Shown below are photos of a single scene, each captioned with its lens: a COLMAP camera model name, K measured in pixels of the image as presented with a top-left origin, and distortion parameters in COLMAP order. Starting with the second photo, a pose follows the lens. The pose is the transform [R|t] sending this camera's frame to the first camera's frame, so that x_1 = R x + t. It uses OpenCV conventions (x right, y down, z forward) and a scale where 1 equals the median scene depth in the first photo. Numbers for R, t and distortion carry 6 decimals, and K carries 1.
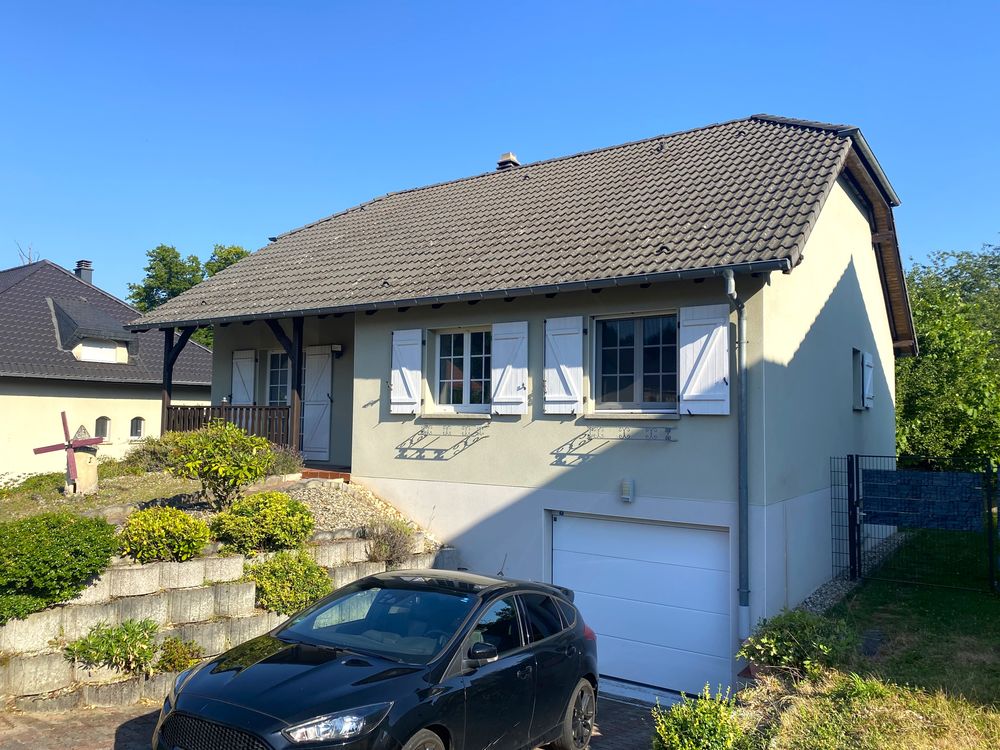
lens RADIAL K [[768.7, 0, 500.0], [0, 768.7, 375.0], [0, 0, 1]] dist [0.049295, -0.001232]
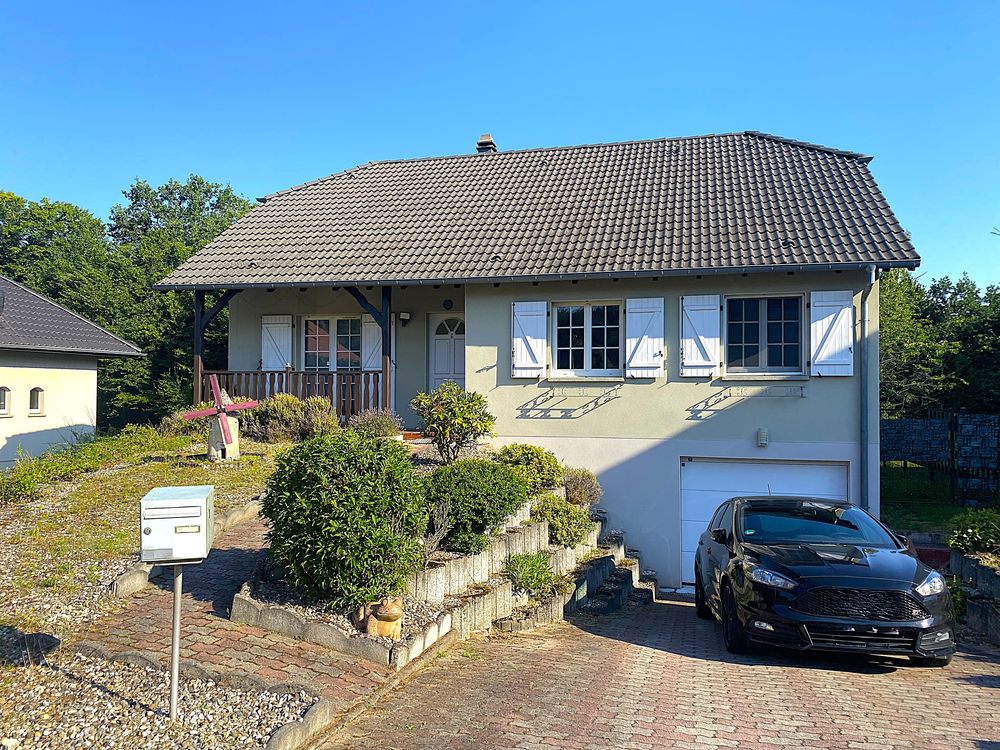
lens RADIAL K [[759.0, 0, 500.0], [0, 759.0, 375.0], [0, 0, 1]] dist [-0.008235, -0.006261]
pose [[0.949749, -0.003603, 0.312993, -0.558539], [-0.008913, 0.999217, 0.038551, 0.005138], [-0.312887, -0.039403, 0.948973, -0.023731]]
